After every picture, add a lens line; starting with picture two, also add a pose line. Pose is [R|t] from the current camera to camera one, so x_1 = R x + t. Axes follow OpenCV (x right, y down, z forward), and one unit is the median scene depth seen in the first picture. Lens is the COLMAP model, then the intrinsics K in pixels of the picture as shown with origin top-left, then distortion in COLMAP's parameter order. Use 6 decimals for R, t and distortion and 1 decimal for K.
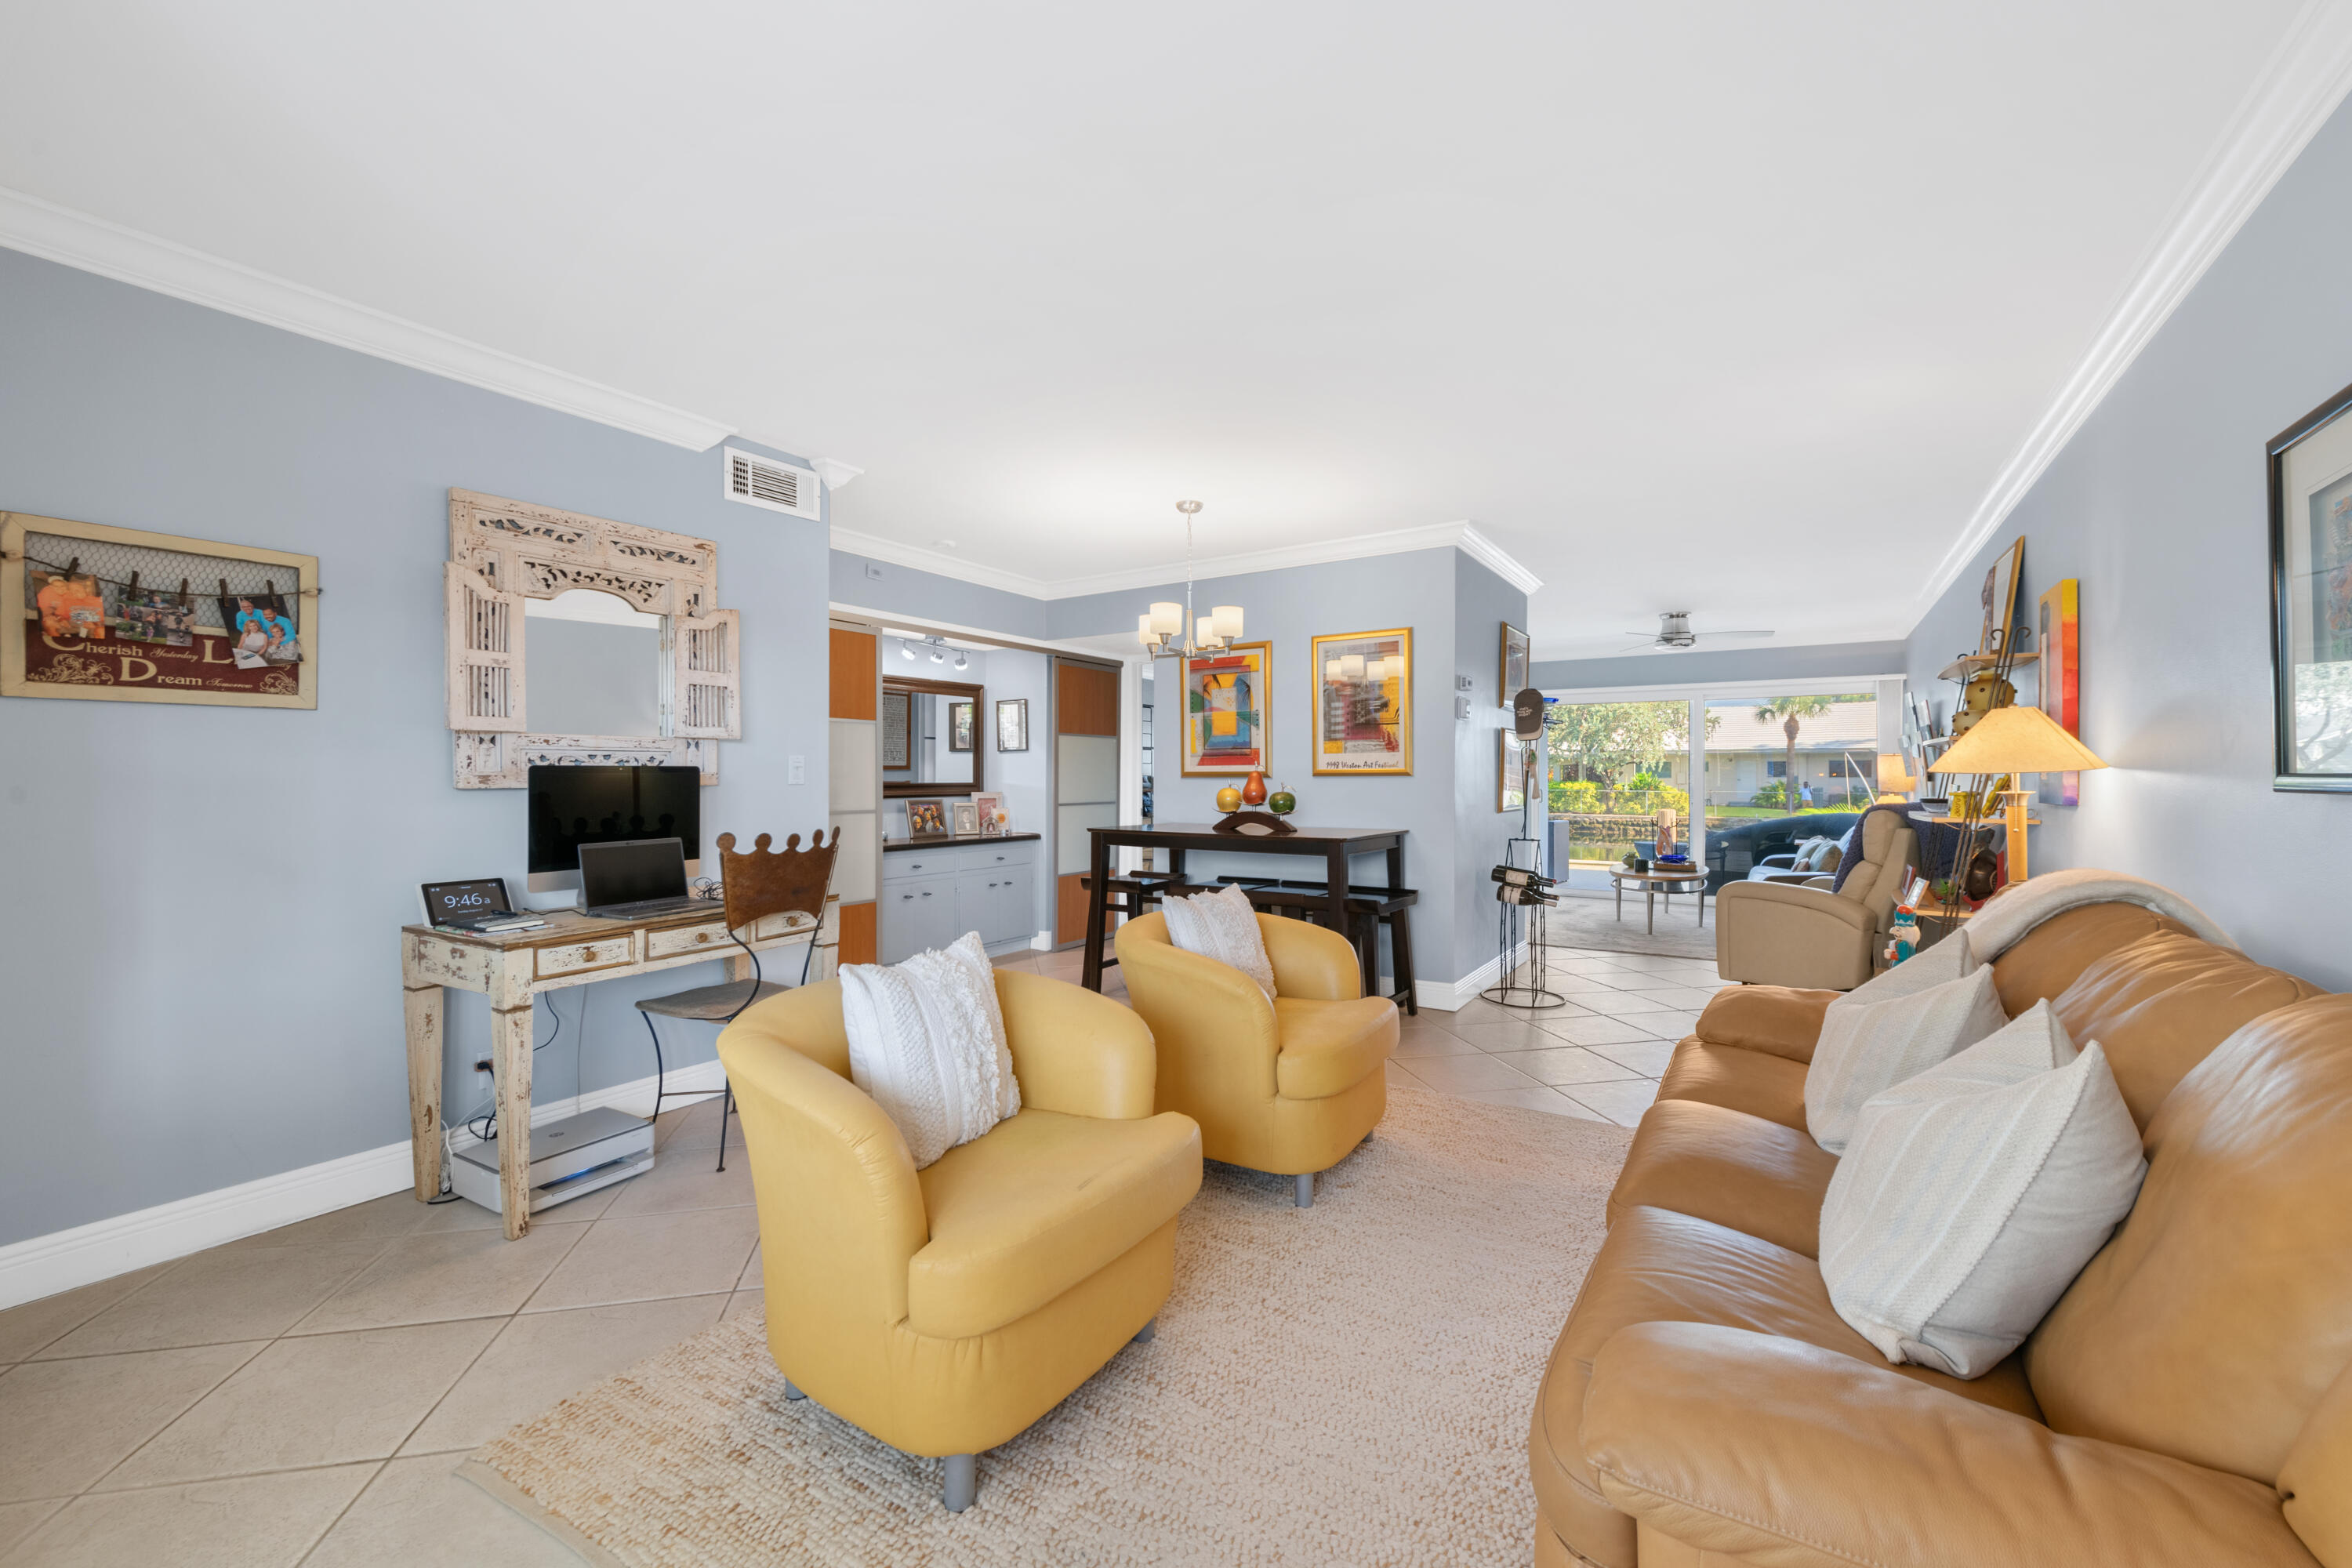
lens RADIAL K [[930.3, 0, 1185.5], [0, 930.3, 782.4], [0, 0, 1]] dist [0.006403, -0.006182]
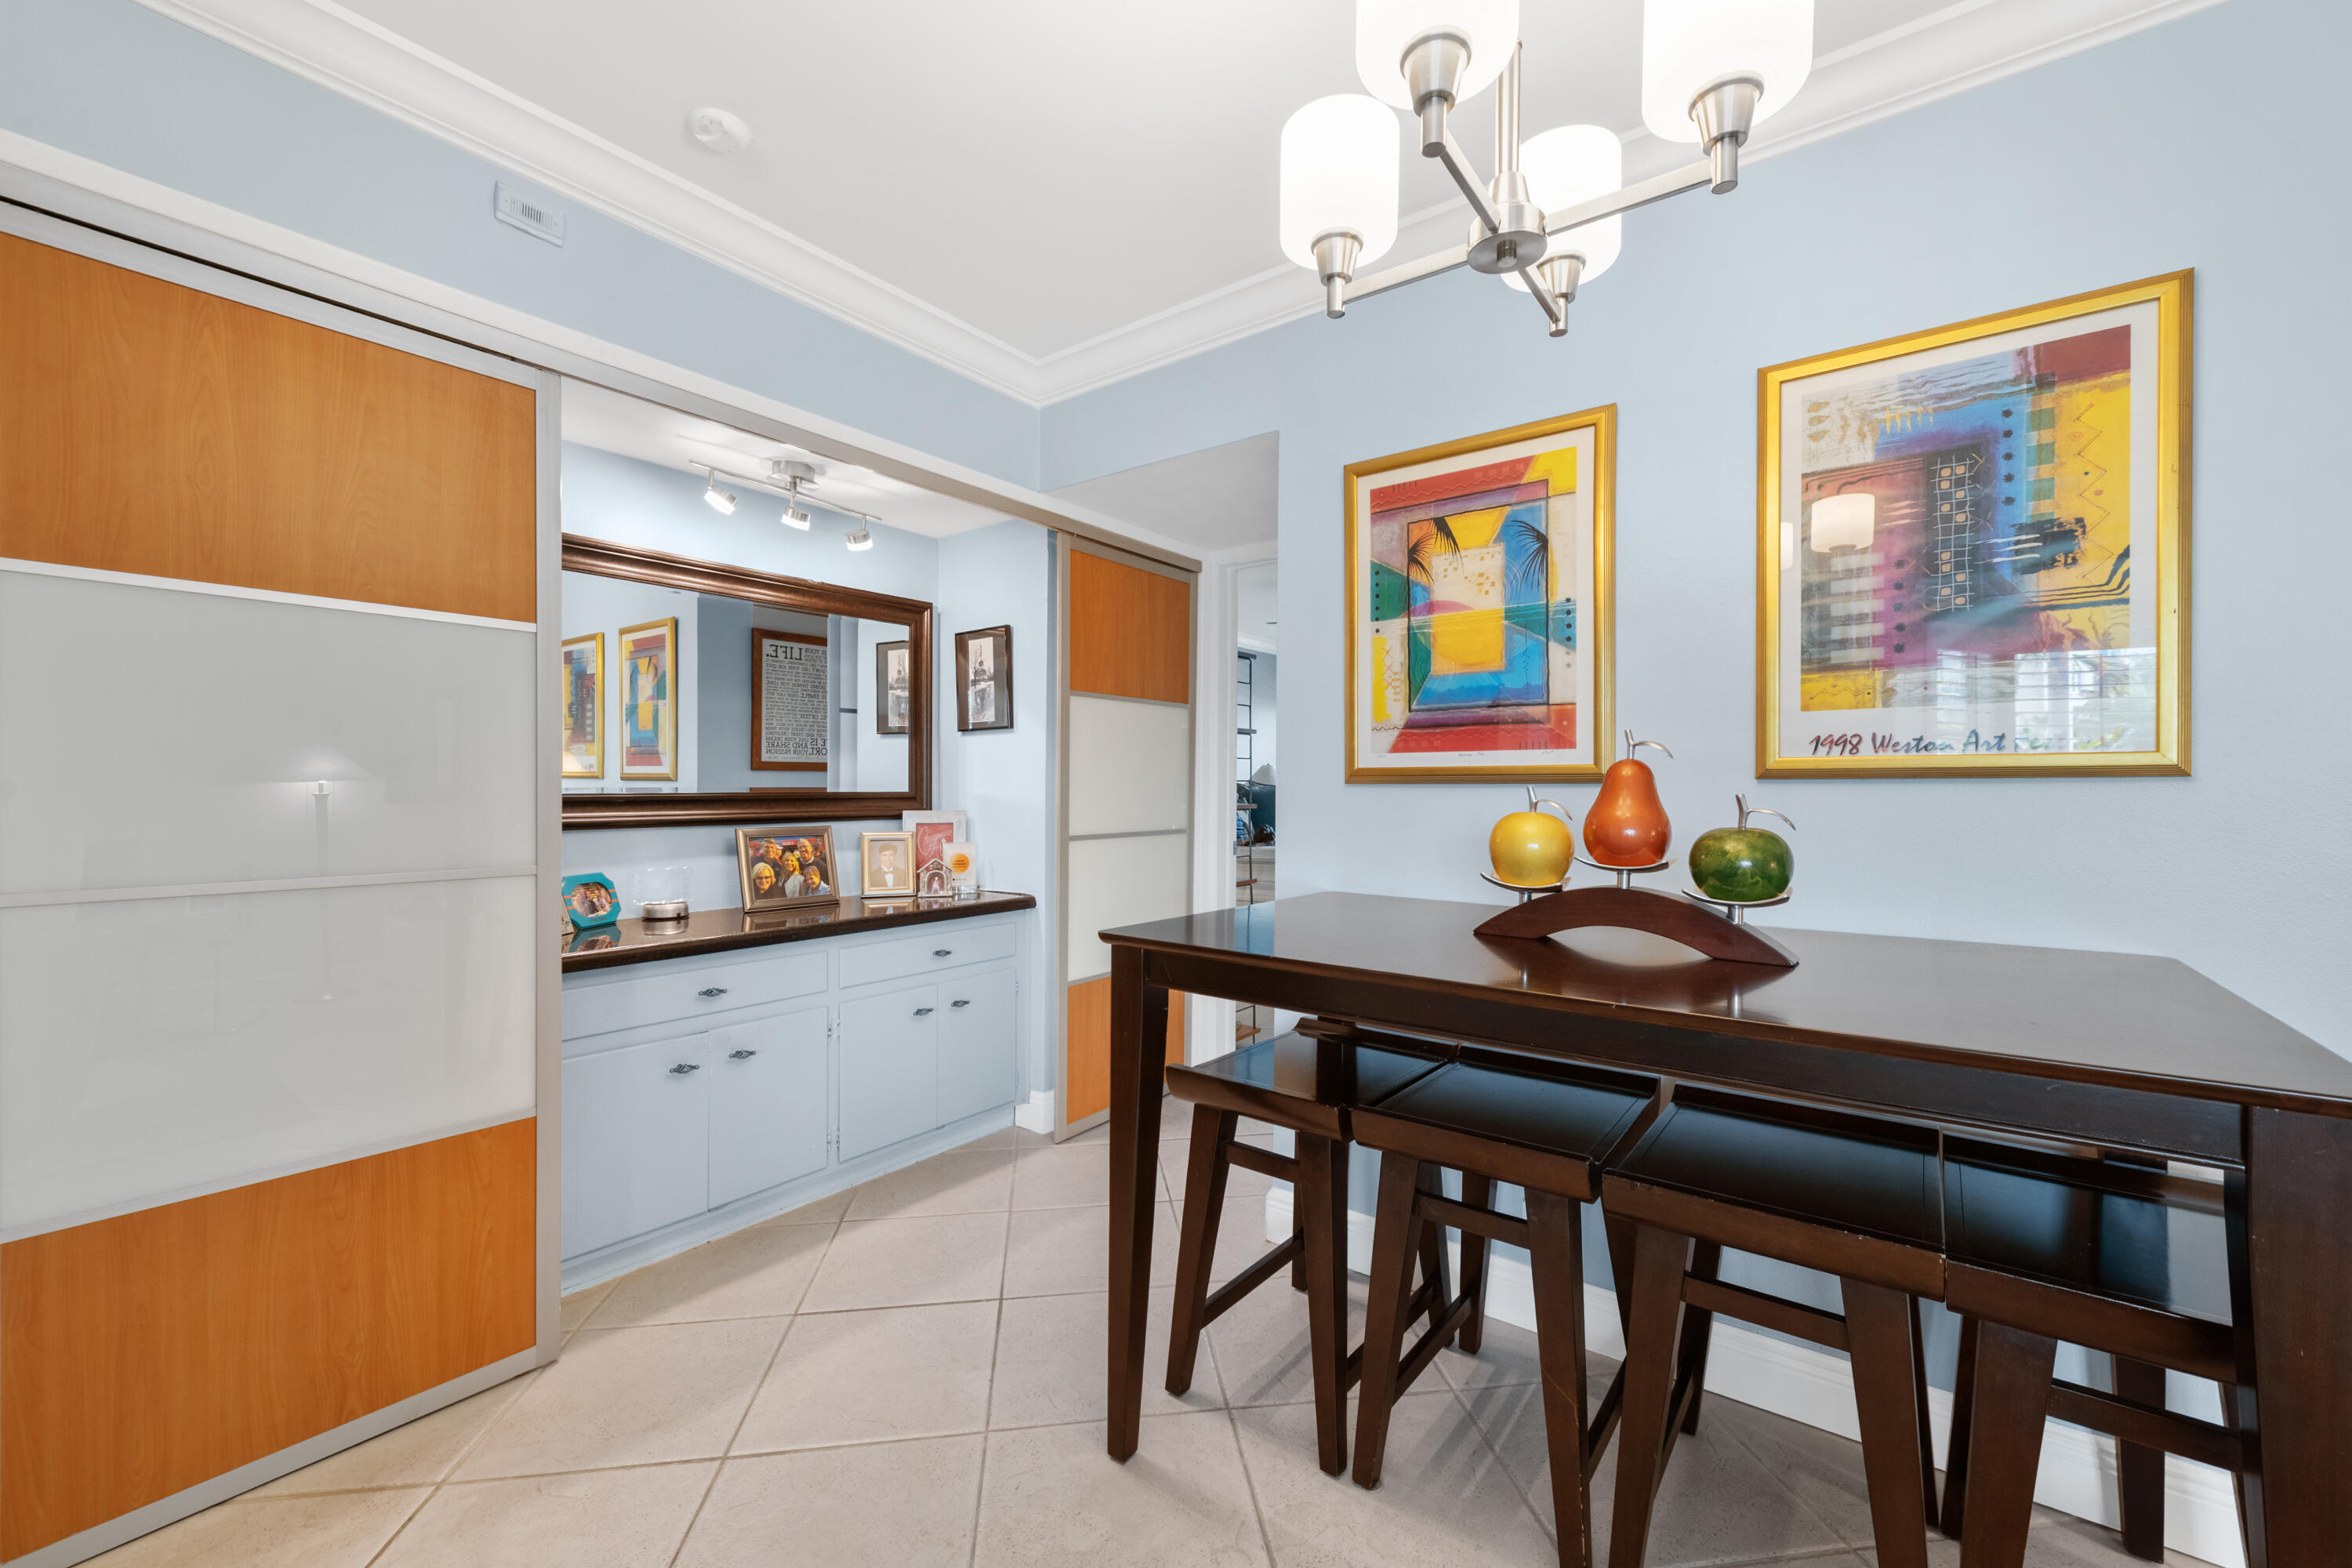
lens RADIAL K [[930.3, 0, 1185.5], [0, 930.3, 782.4], [0, 0, 1]] dist [0.006403, -0.006182]
pose [[0.996900, 0.003703, -0.078590, -0.042952], [-0.004494, 0.999941, -0.009888, -0.000943], [0.078549, 0.010210, 0.996858, 0.589988]]
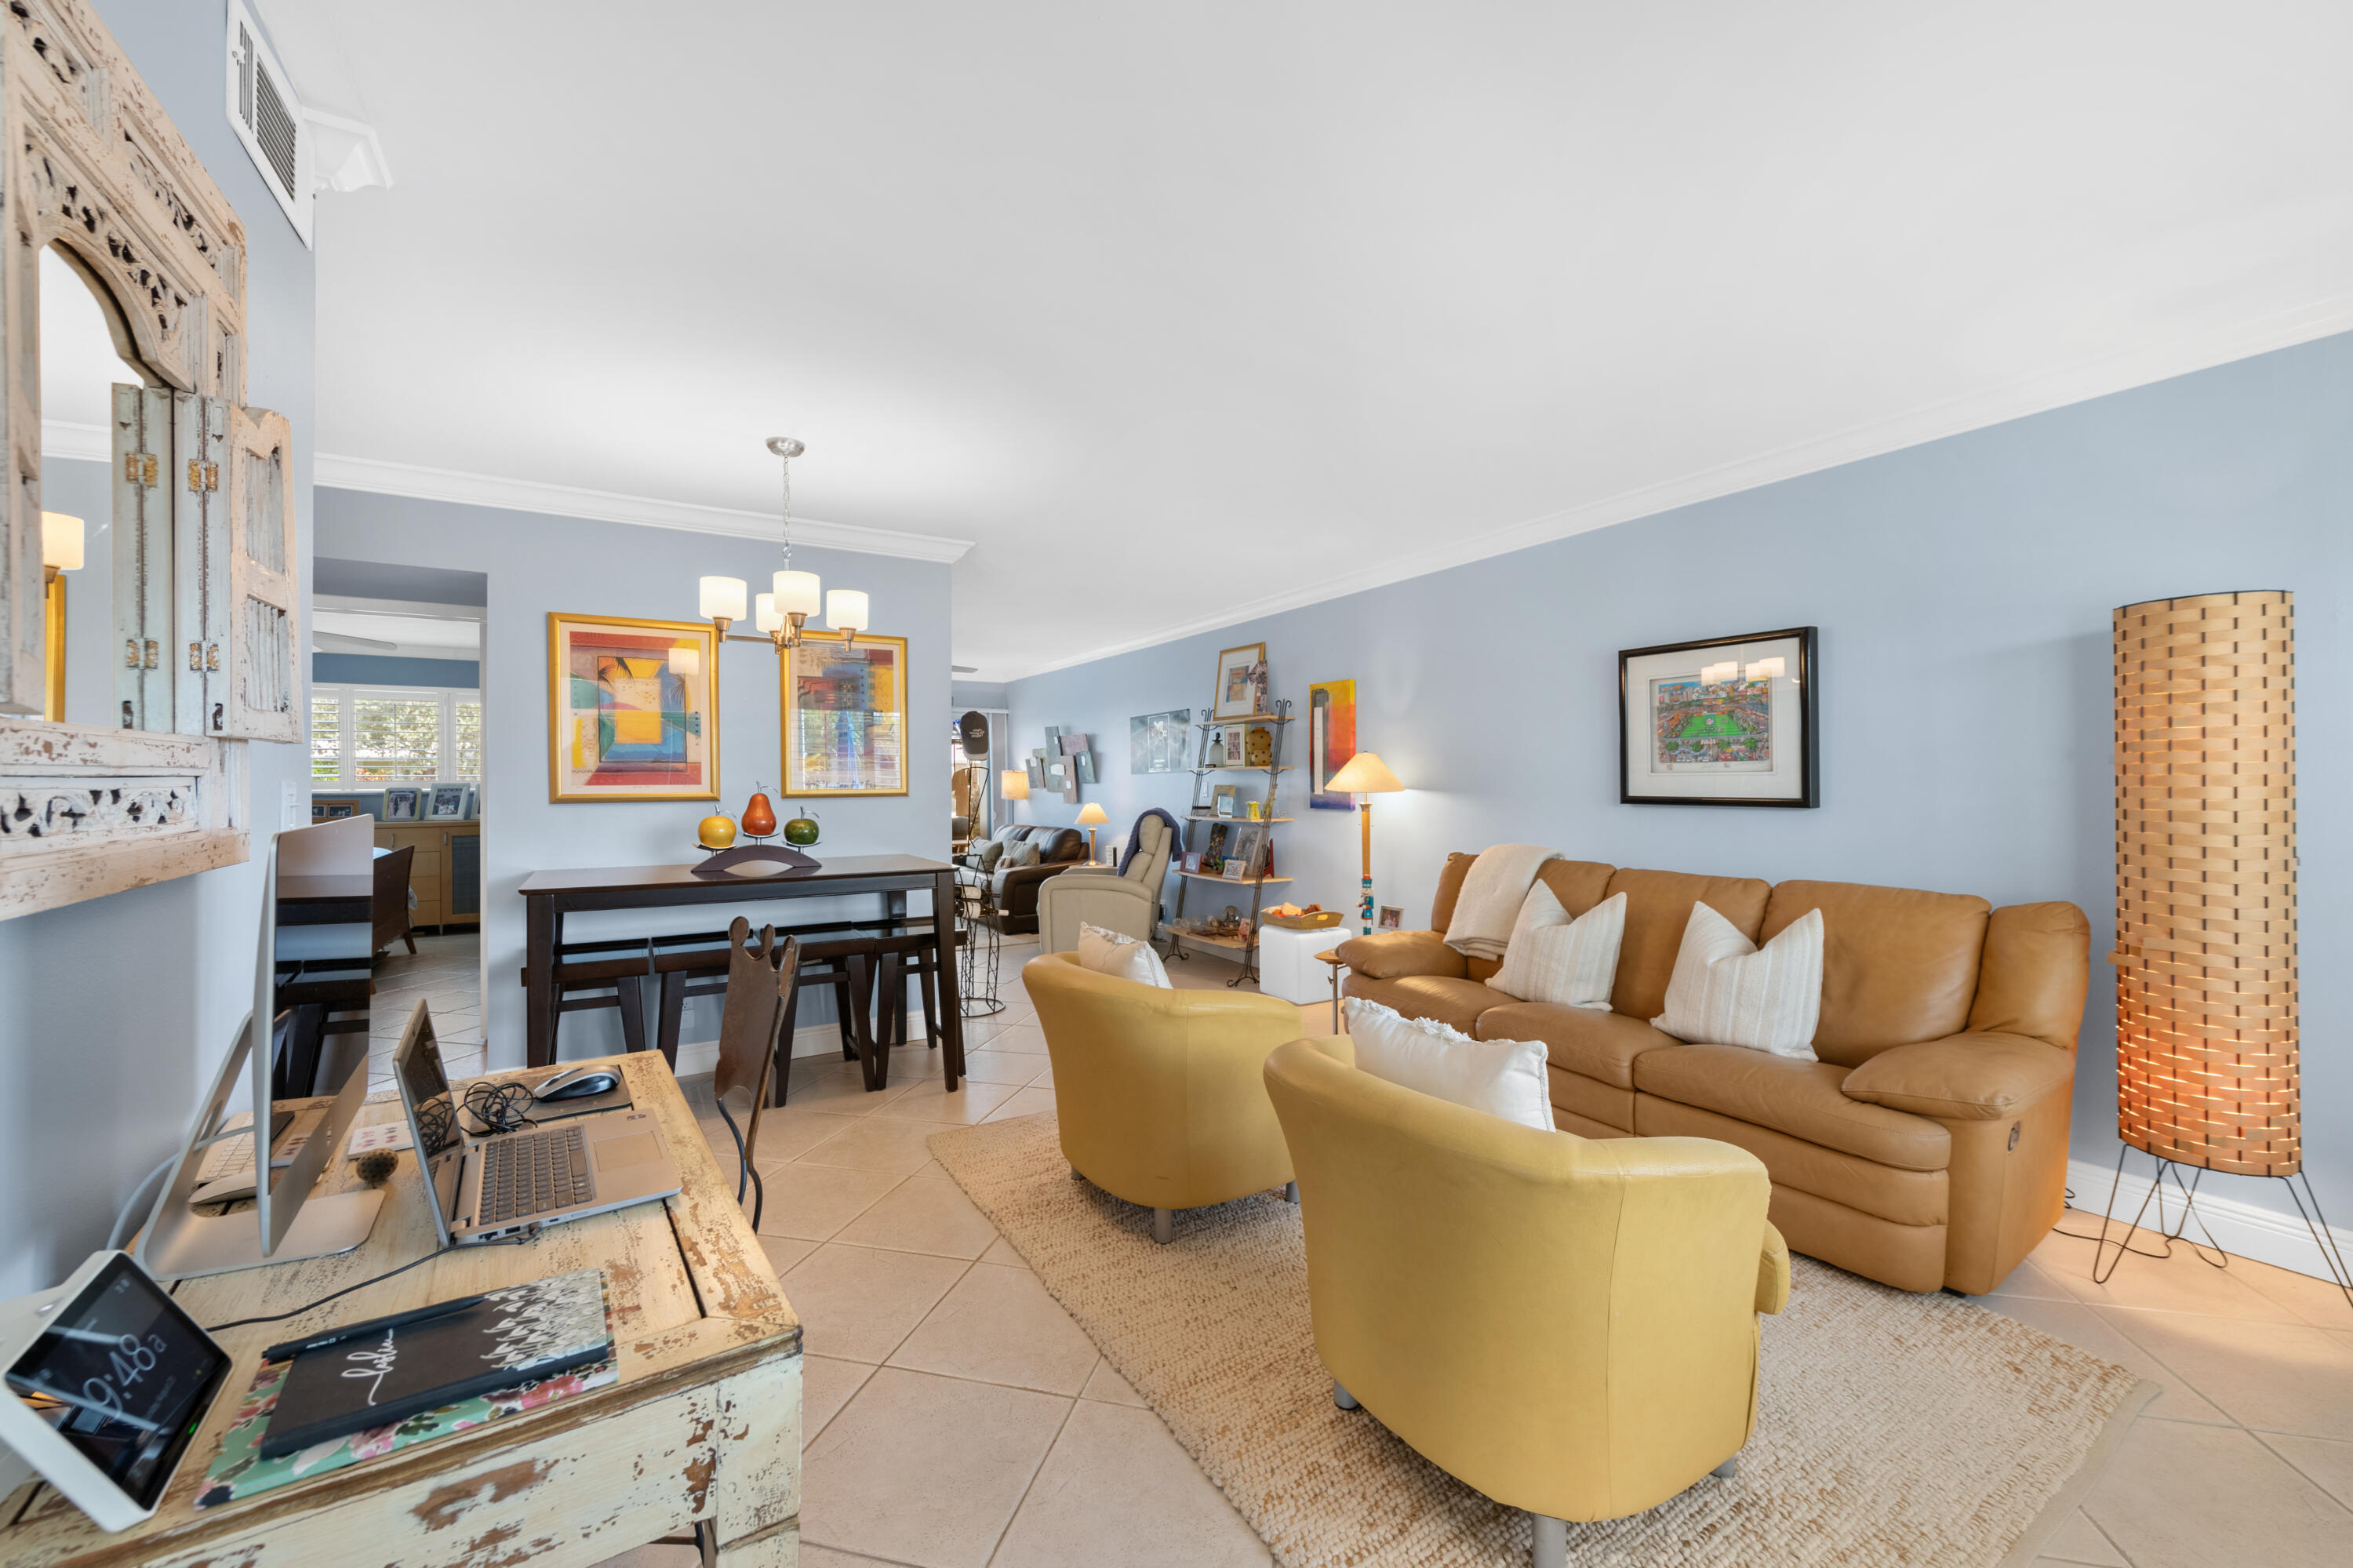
lens RADIAL K [[930.7, 0, 1186.0], [0, 930.7, 782.4], [0, 0, 1]] dist [0.006403, -0.006182]
pose [[0.420738, -0.005343, 0.907166, -0.424534], [0.009165, 0.999957, 0.001639, -0.017170], [-0.907136, 0.007624, 0.420769, 0.300249]]
